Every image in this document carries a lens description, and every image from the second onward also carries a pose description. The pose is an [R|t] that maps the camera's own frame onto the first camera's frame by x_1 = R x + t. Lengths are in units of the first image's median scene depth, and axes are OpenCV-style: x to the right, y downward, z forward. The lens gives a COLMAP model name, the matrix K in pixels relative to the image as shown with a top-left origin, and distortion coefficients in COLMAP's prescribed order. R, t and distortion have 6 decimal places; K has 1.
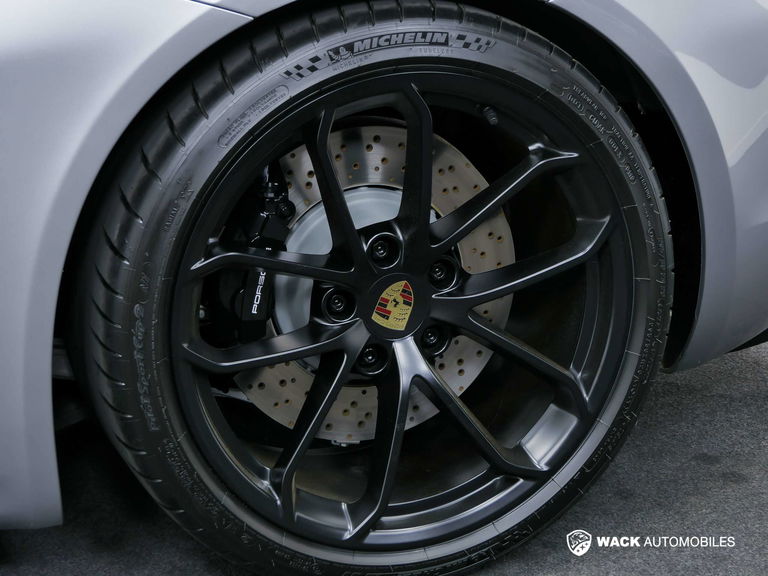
lens RADIAL K [[1892.4, 0, 383.9], [0, 1892.4, 290.9], [0, 0, 1]] dist [-0.136507, 0.000000]
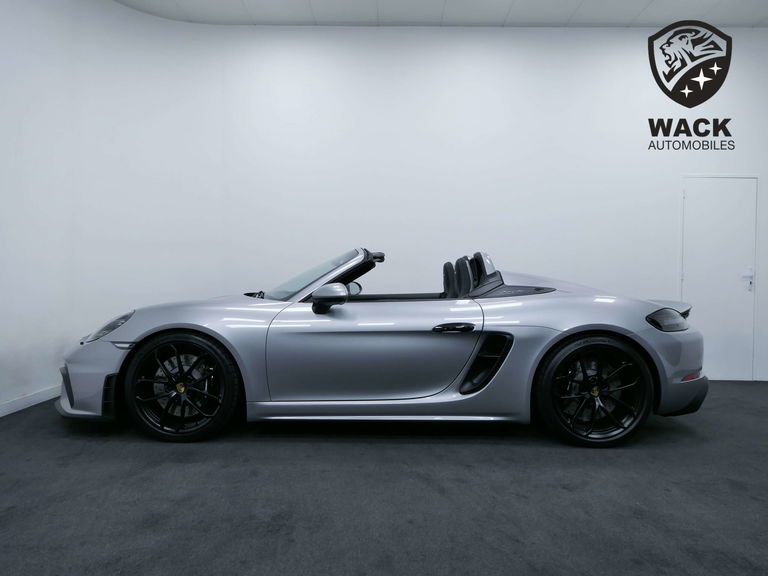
lens RADIAL K [[599.2, 0, 385.3], [0, 599.2, 295.3], [0, 0, 1]] dist [-0.019167, 0.014848]
pose [[0.932942, 0.016443, -0.359650, 0.054659], [-0.106628, 0.966758, -0.232398, 0.200523], [0.343873, 0.255163, 0.903683, -0.785132]]
